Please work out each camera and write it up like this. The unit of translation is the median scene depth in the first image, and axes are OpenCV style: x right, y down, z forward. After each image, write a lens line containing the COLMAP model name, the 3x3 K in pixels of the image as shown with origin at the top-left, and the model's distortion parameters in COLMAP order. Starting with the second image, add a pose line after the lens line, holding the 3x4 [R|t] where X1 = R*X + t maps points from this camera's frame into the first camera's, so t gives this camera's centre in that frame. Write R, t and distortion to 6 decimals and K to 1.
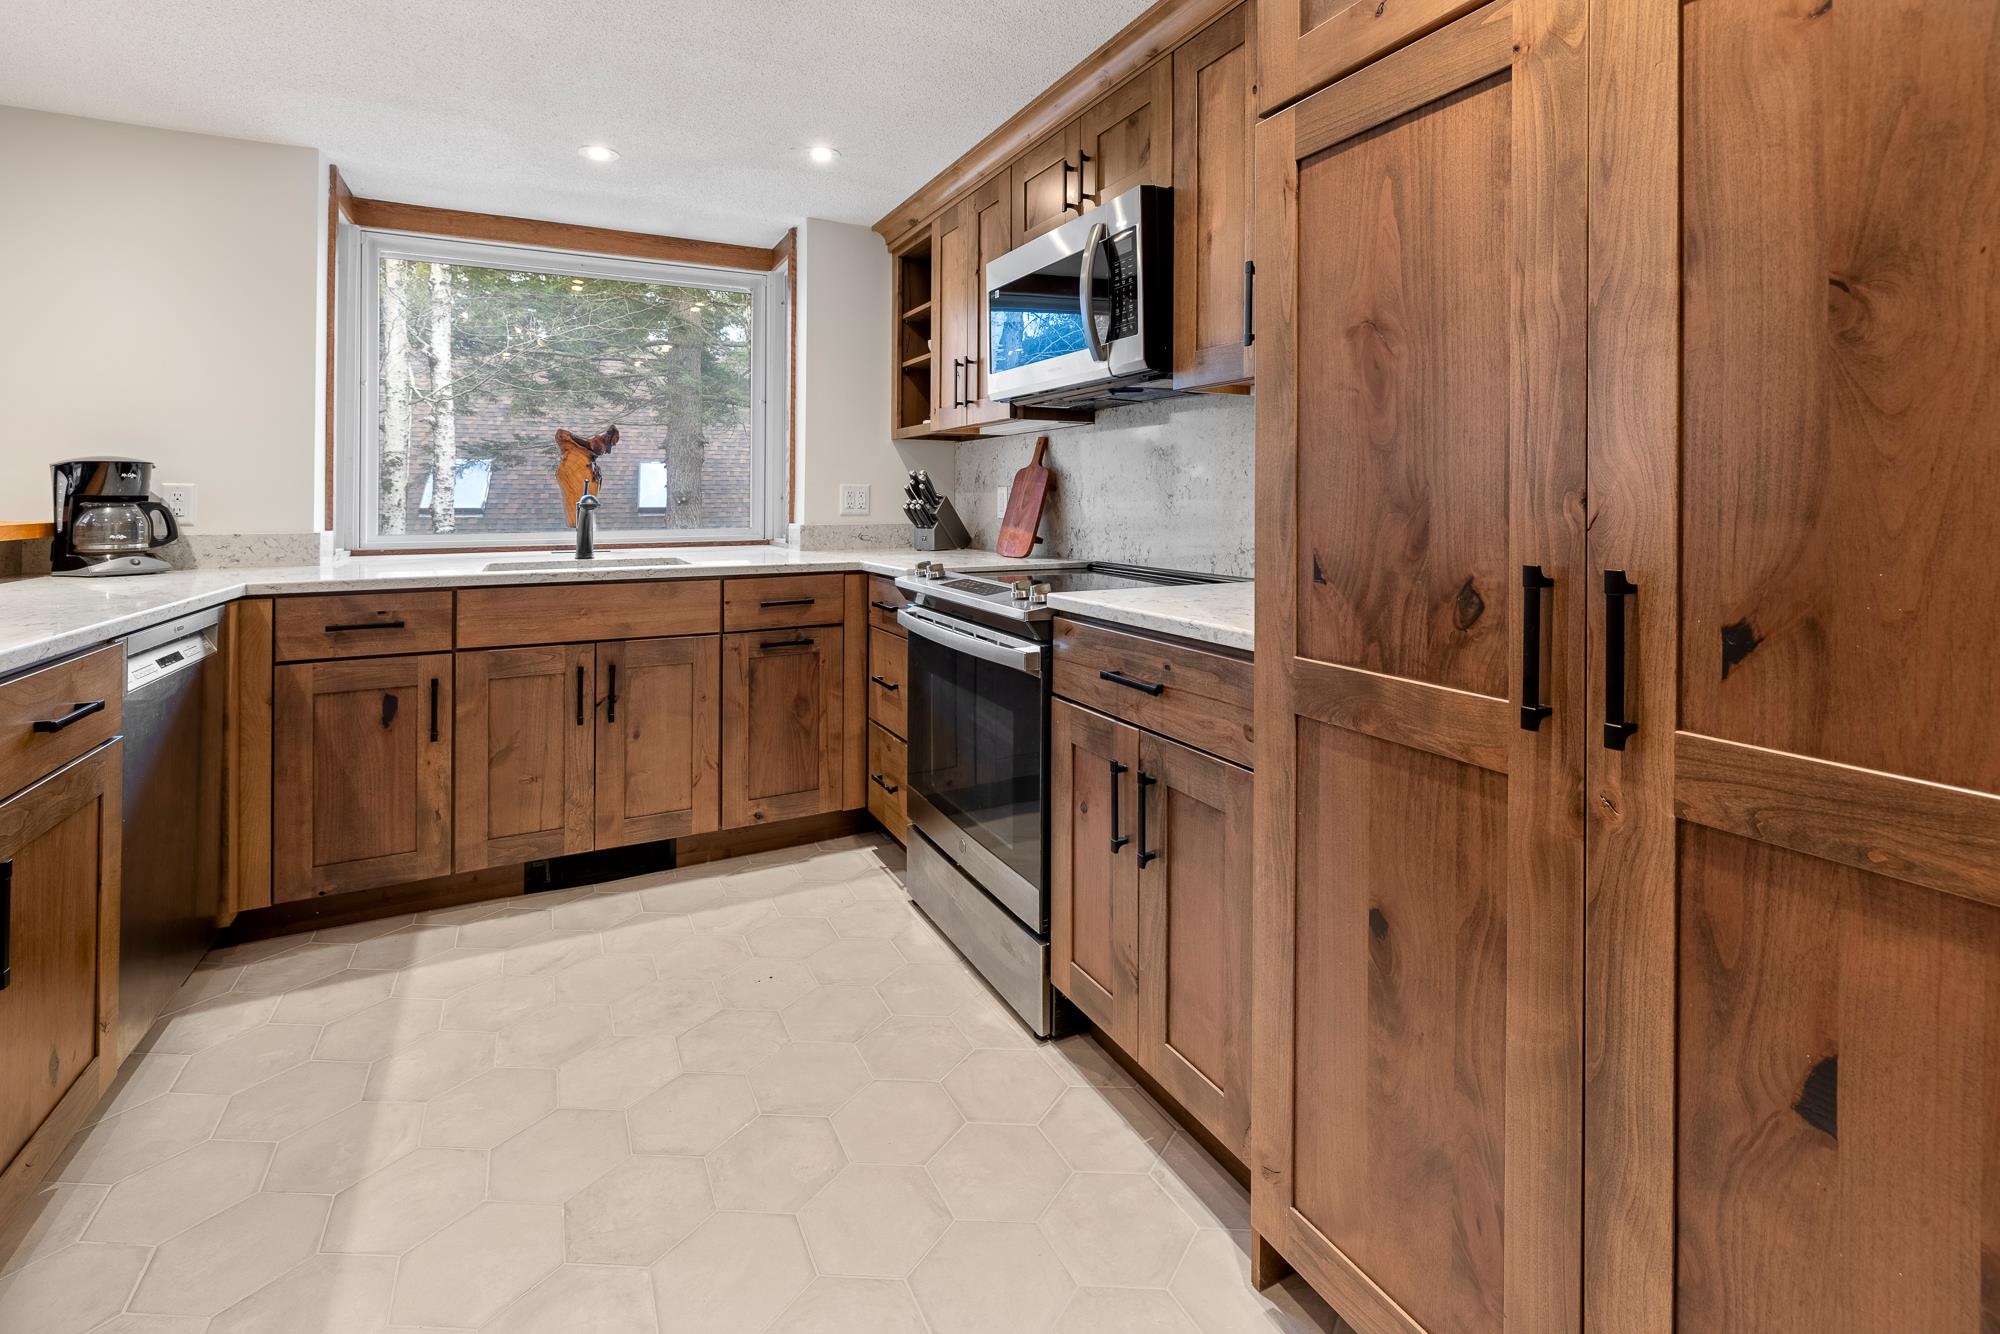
lens RADIAL K [[899.3, 0, 1003.0], [0, 899.3, 493.3], [0, 0, 1]] dist [-0.000702, -0.000649]
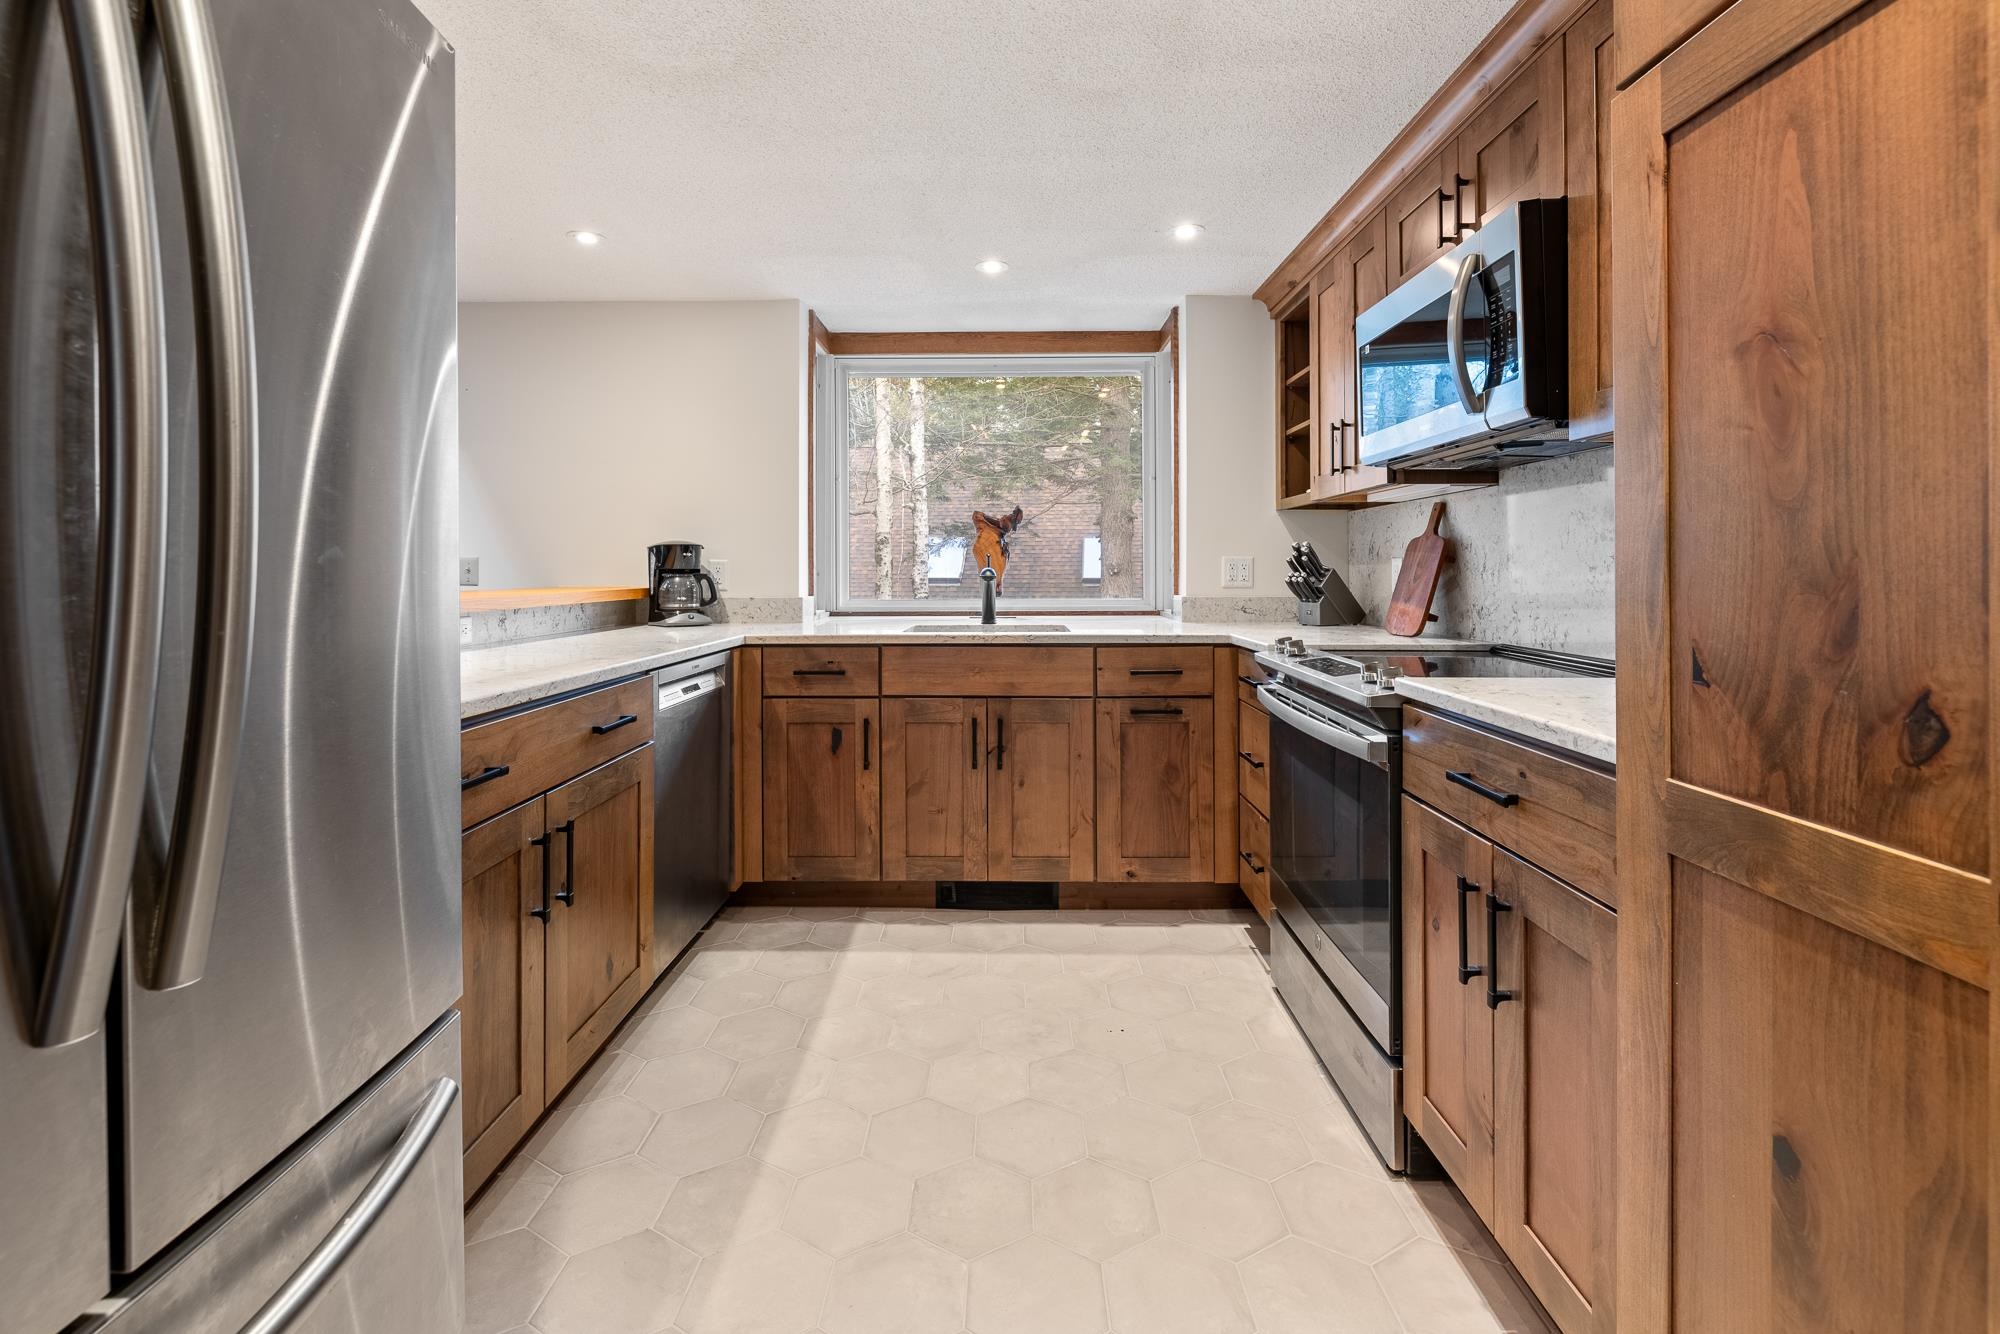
lens RADIAL K [[874.4, 0, 998.3], [0, 874.4, 565.3], [0, 0, 1]] dist [-0.001426, -0.000815]
pose [[0.881737, -0.002470, -0.471735, 0.092809], [0.002652, 0.999996, -0.000278, -0.001320], [0.471734, -0.001006, 0.881740, 0.037763]]
